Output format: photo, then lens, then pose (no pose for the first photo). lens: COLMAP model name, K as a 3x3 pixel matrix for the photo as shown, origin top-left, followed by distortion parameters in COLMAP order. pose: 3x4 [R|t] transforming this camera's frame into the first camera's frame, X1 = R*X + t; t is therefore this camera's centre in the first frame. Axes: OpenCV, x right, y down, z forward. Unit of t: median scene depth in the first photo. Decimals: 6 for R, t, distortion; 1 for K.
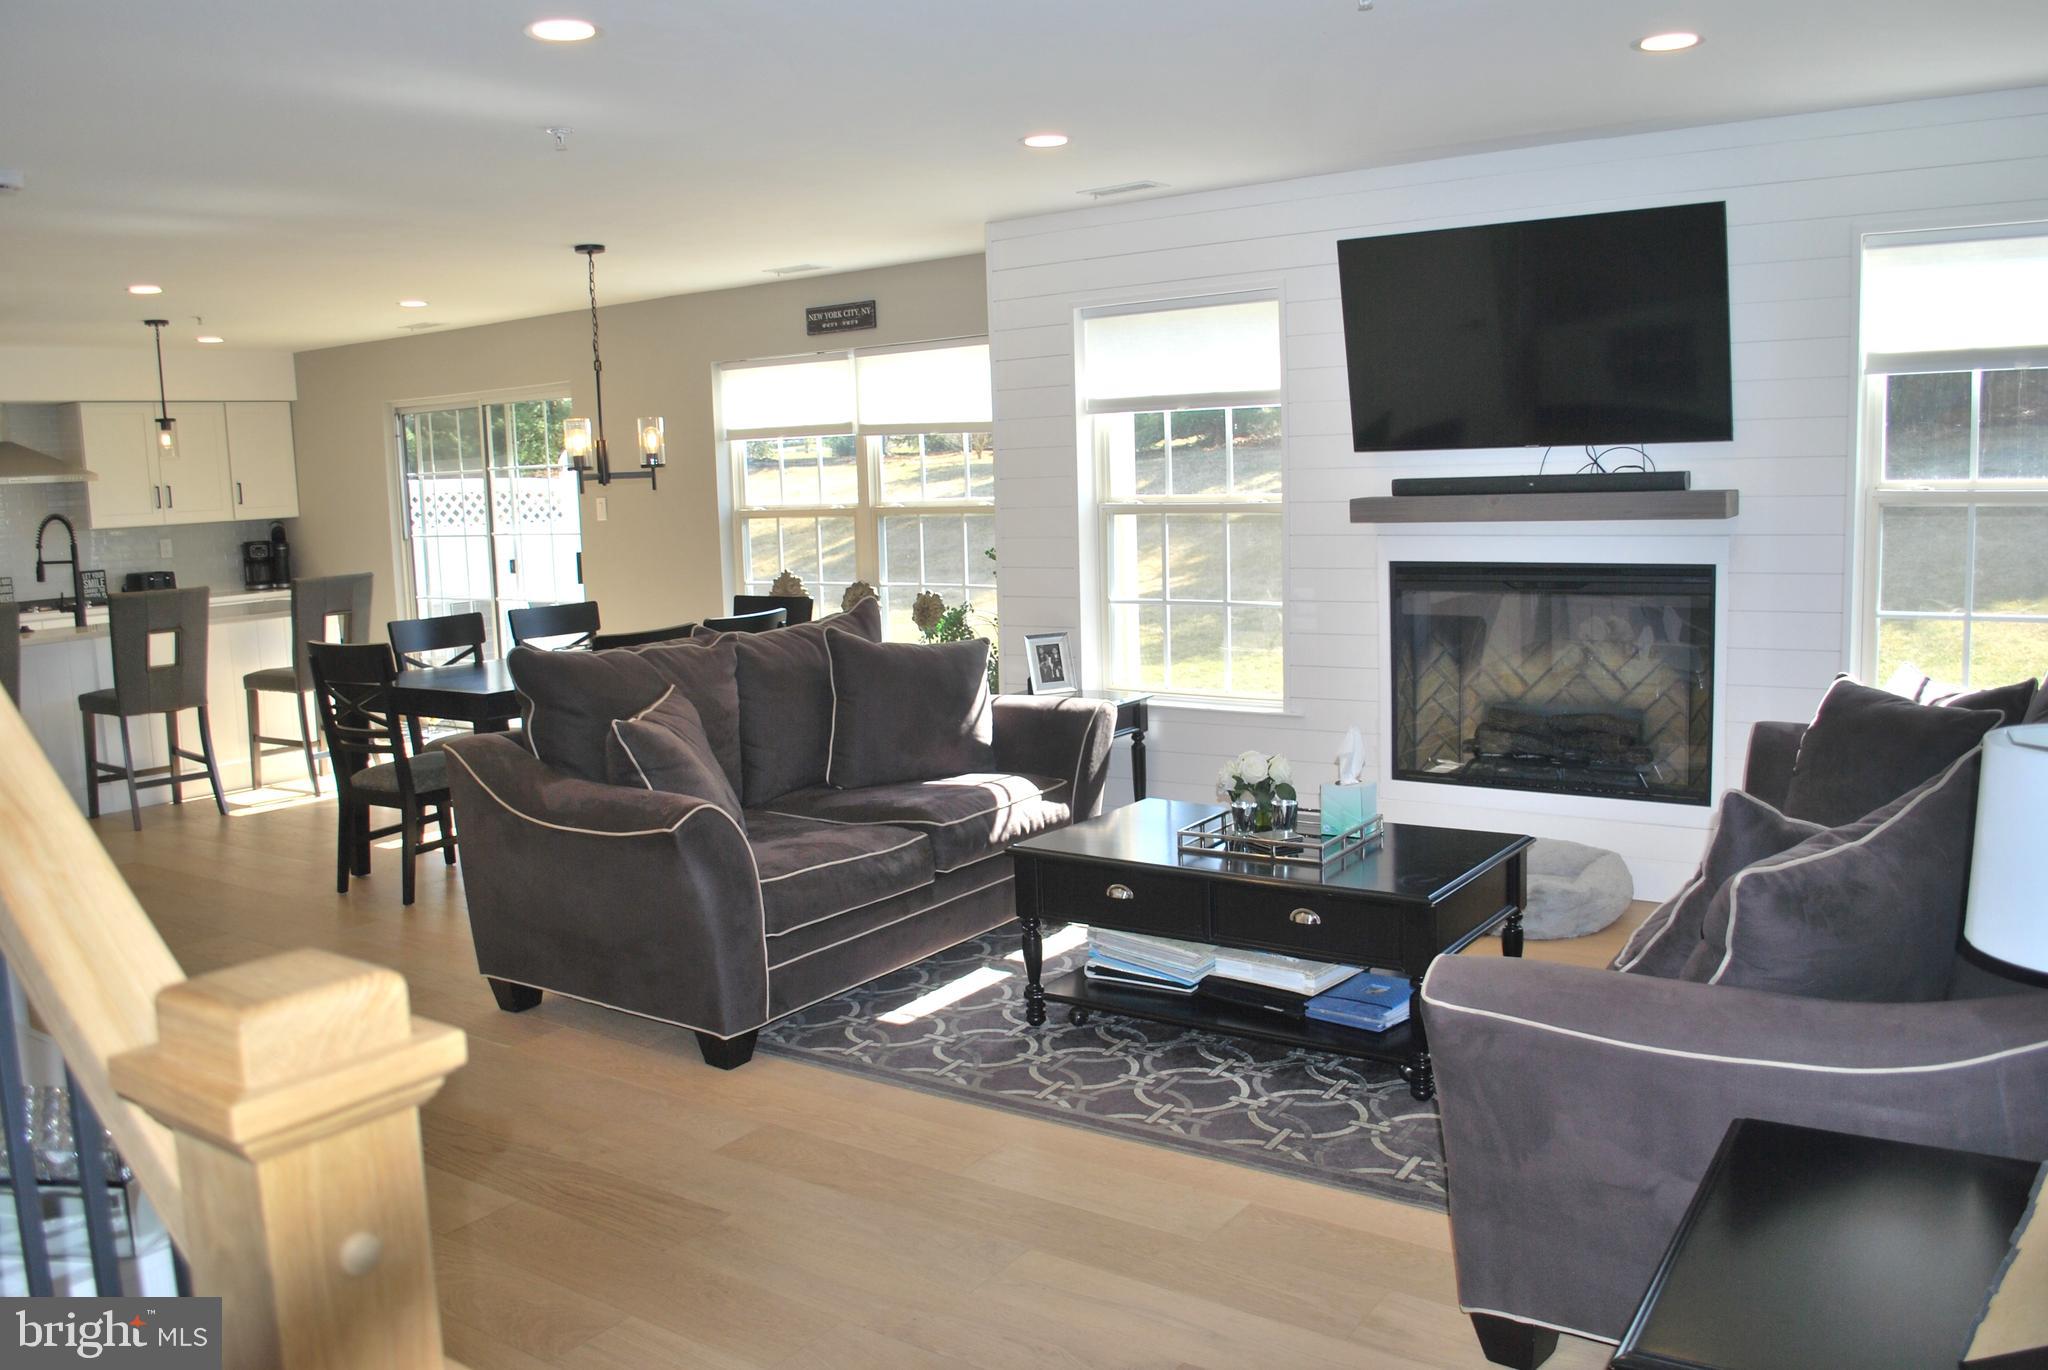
lens RADIAL K [[1622.9, 0, 1051.2], [0, 1622.9, 681.3], [0, 0, 1]] dist [-0.085944, 0.013826]
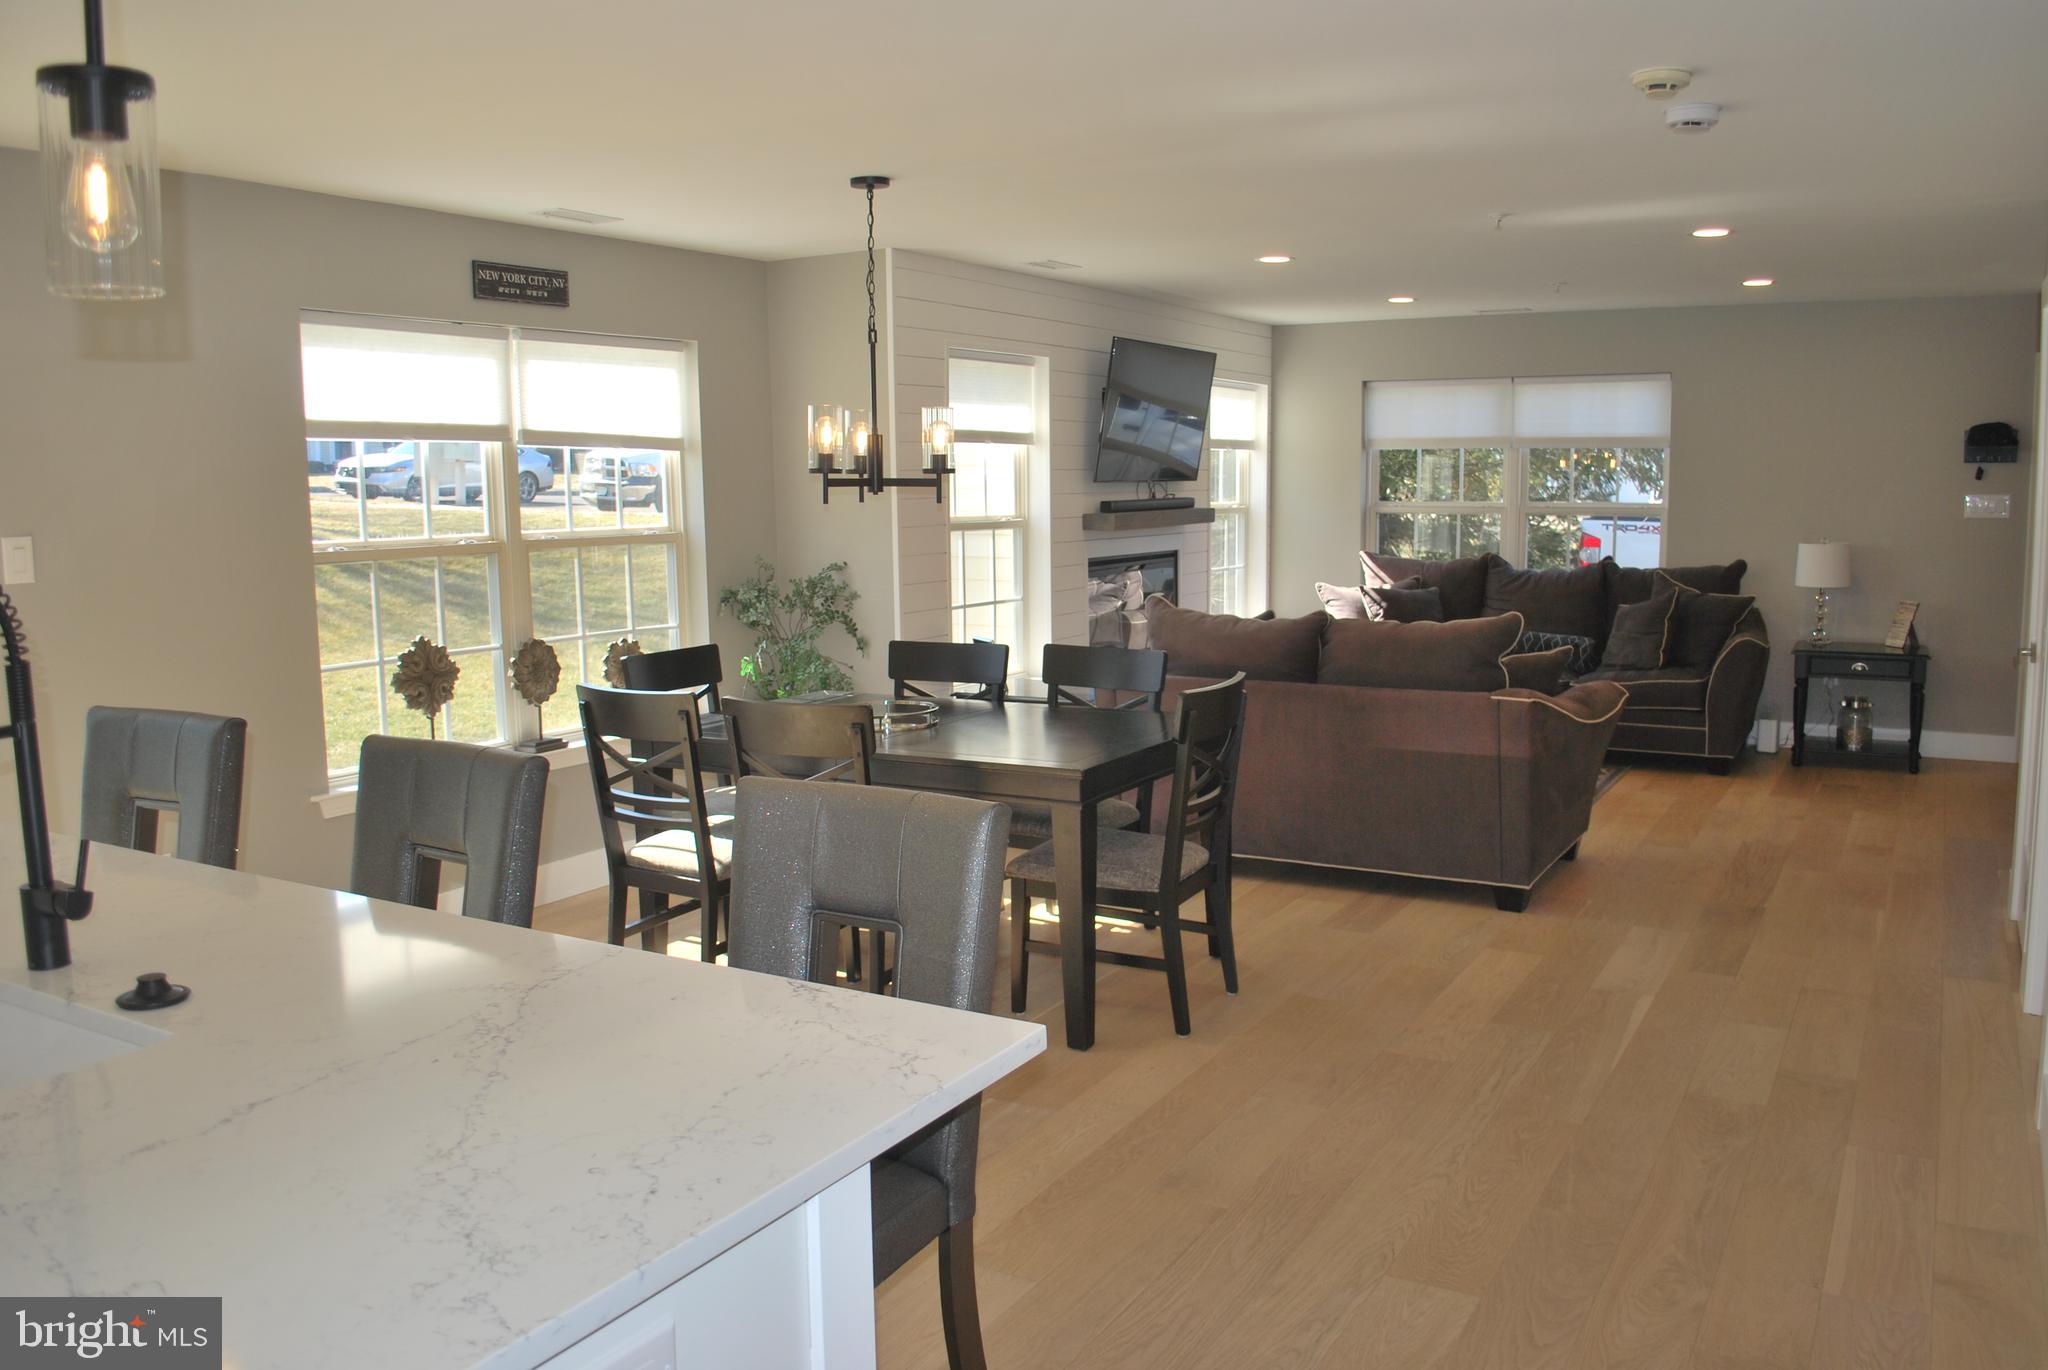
lens RADIAL K [[1622.9, 0, 1051.2], [0, 1622.9, 681.3], [0, 0, 1]] dist [-0.085944, 0.013826]
pose [[-0.096644, -0.088815, 0.991348, -1.336375], [0.142708, 0.984483, 0.102113, -0.128148], [-0.985035, 0.151342, -0.082469, 1.263208]]
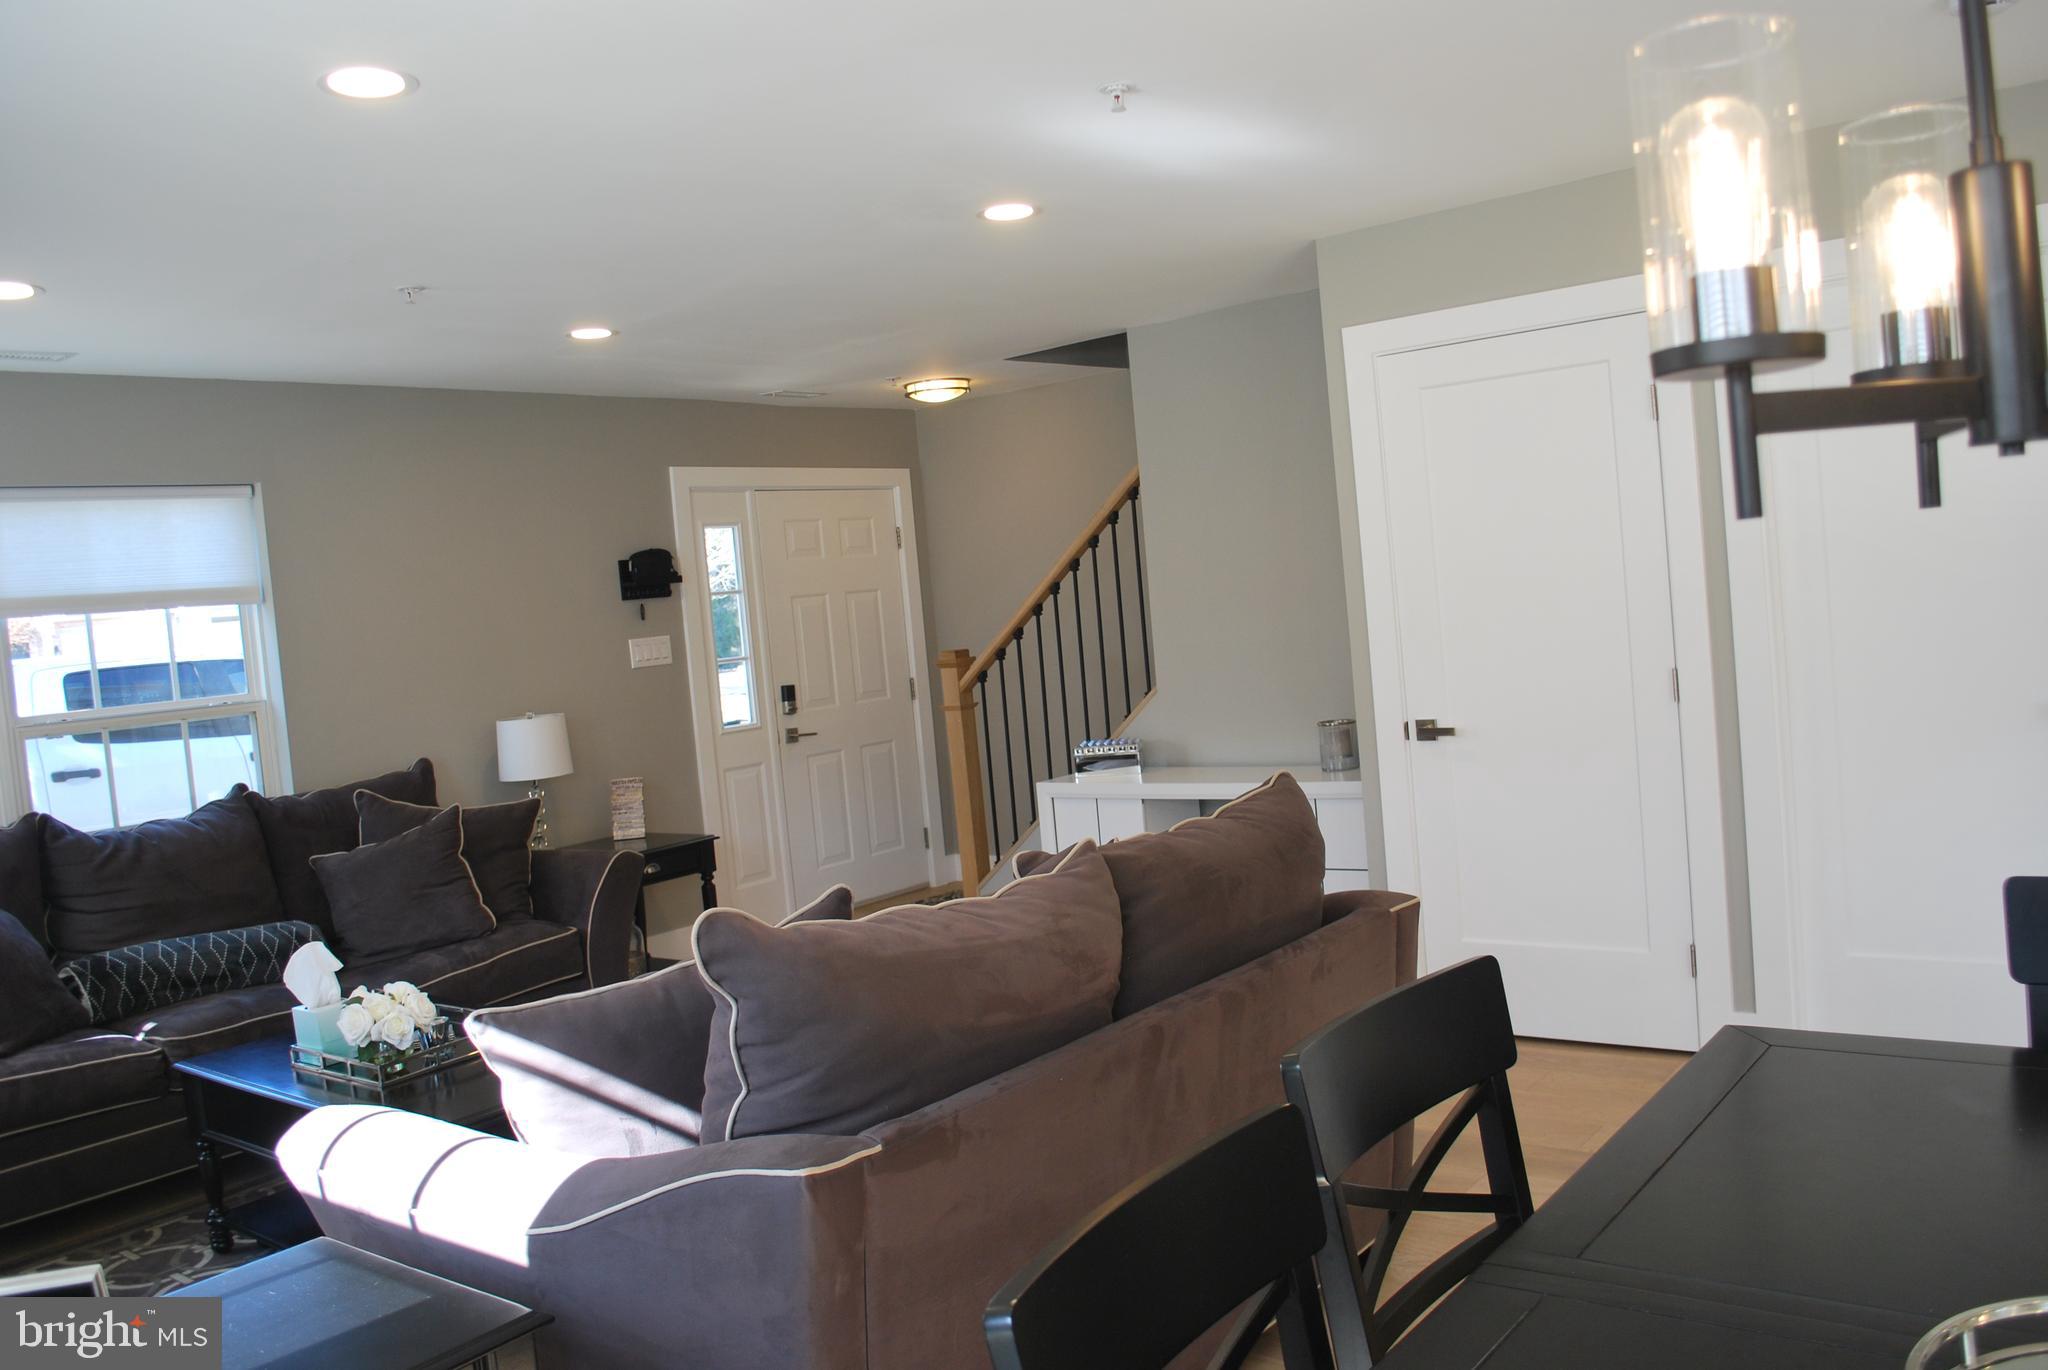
lens RADIAL K [[1630.7, 0, 1045.2], [0, 1630.7, 681.5], [0, 0, 1]] dist [-0.085118, 0.013190]
pose [[-0.991370, 0.117813, 0.057490, -0.308753], [0.126336, 0.975683, 0.179114, -0.175622], [-0.034990, 0.184831, -0.982147, 1.466260]]
